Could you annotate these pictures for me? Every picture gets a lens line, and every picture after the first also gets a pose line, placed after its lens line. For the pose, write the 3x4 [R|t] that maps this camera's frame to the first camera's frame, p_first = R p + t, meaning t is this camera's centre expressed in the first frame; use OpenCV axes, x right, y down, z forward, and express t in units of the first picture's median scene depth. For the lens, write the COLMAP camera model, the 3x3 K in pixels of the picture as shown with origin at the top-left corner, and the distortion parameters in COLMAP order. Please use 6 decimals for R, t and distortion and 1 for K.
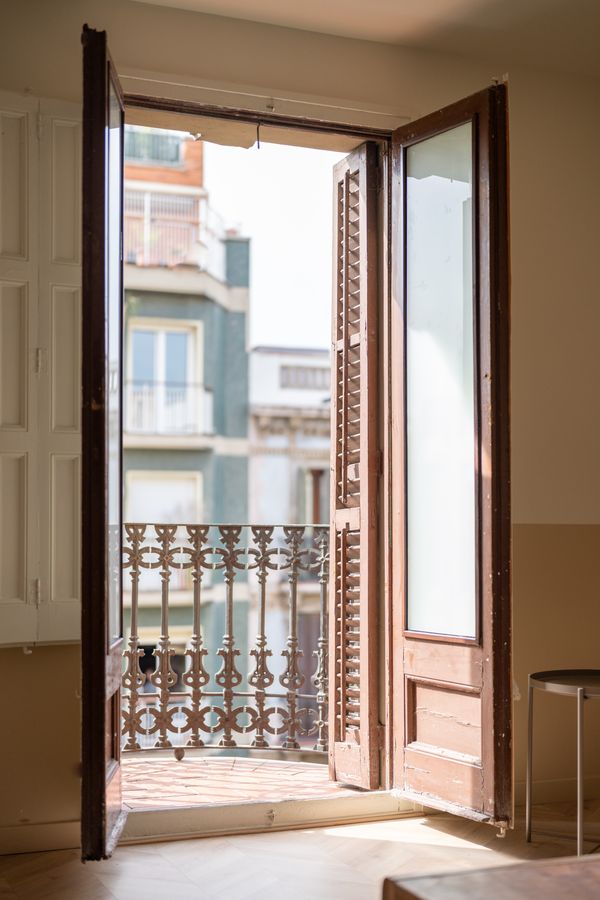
lens RADIAL K [[1228.6, 0, 276.9], [0, 1228.6, 470.5], [0, 0, 1]] dist [0.013020, 0.000000]
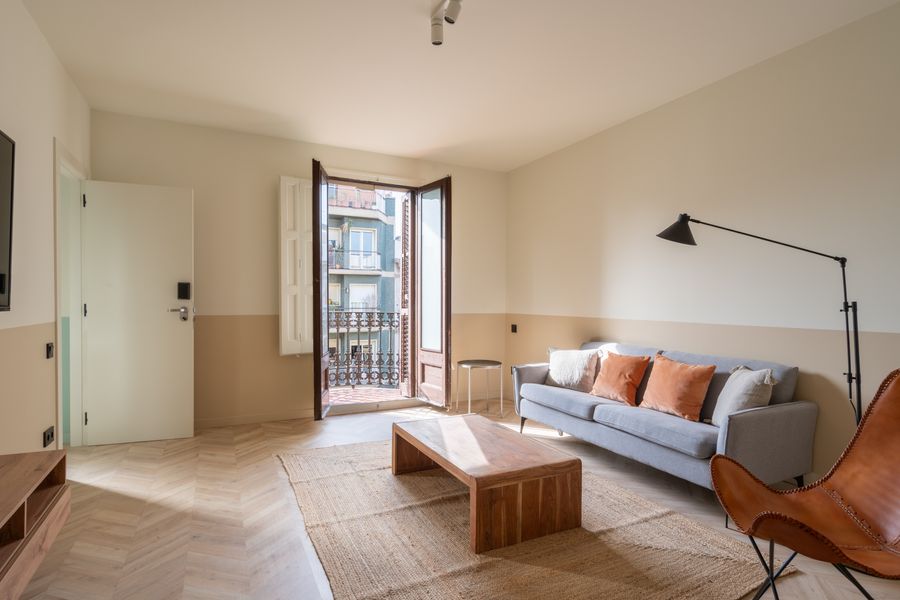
lens RADIAL K [[445.4, 0, 437.3], [0, 445.4, 303.0], [0, 0, 1]] dist [0.003319, -0.000906]
pose [[0.997542, -0.000927, 0.070066, 0.063598], [-0.002404, 0.998871, 0.047445, -0.038164], [-0.070031, -0.047497, 0.996413, -0.137595]]
